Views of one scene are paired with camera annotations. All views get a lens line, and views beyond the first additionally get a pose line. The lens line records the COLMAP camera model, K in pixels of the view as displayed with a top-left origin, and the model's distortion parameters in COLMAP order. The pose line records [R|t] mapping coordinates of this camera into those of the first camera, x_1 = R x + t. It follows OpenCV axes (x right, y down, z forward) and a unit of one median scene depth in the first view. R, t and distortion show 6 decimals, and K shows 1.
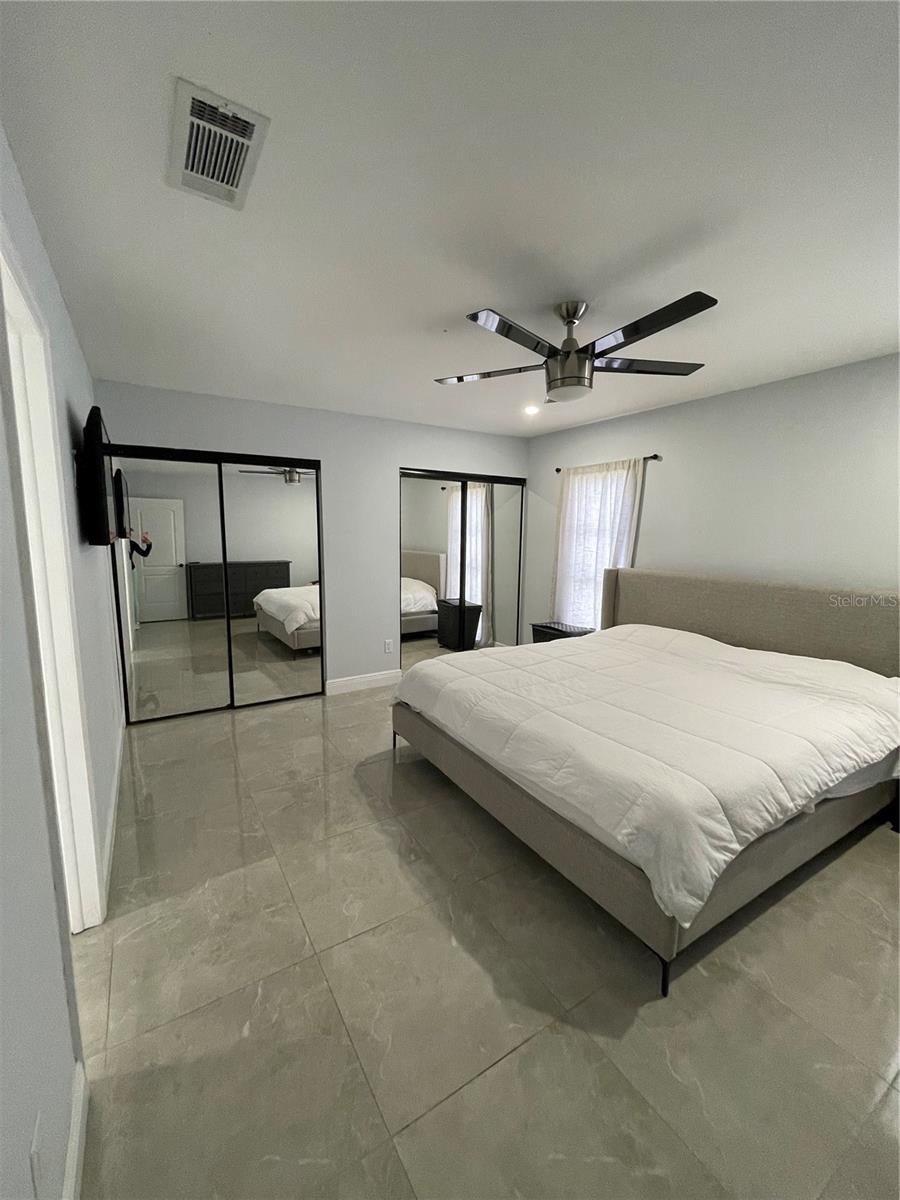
lens RADIAL K [[484.9, 0, 447.9], [0, 484.9, 600.5], [0, 0, 1]] dist [0.002825, -0.000009]
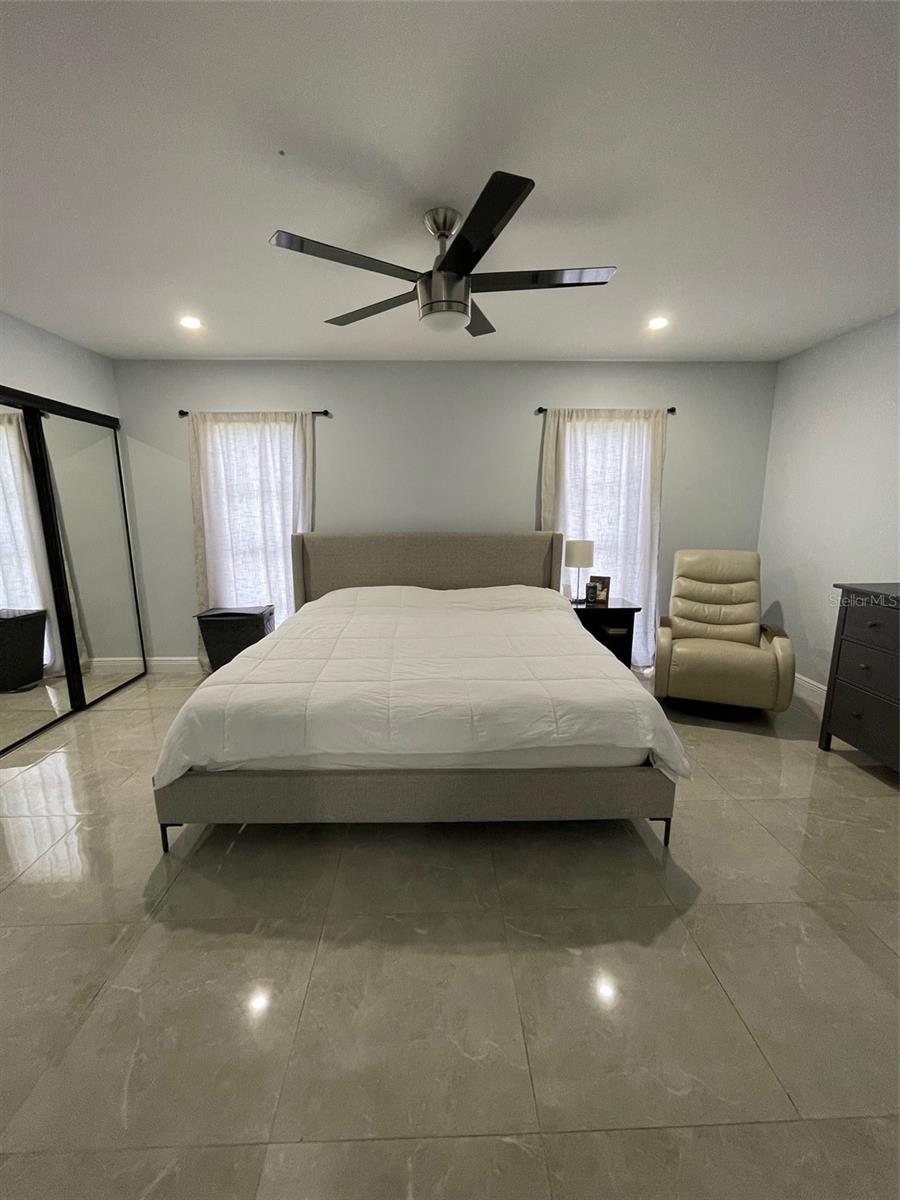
lens RADIAL K [[484.9, 0, 448.5], [0, 484.9, 598.1], [0, 0, 1]] dist [0.002825, -0.000009]
pose [[0.507400, -0.178167, 0.843091, -0.306947], [0.134432, 0.982779, 0.126781, -0.025484], [-0.851160, 0.049009, 0.522613, 0.300299]]
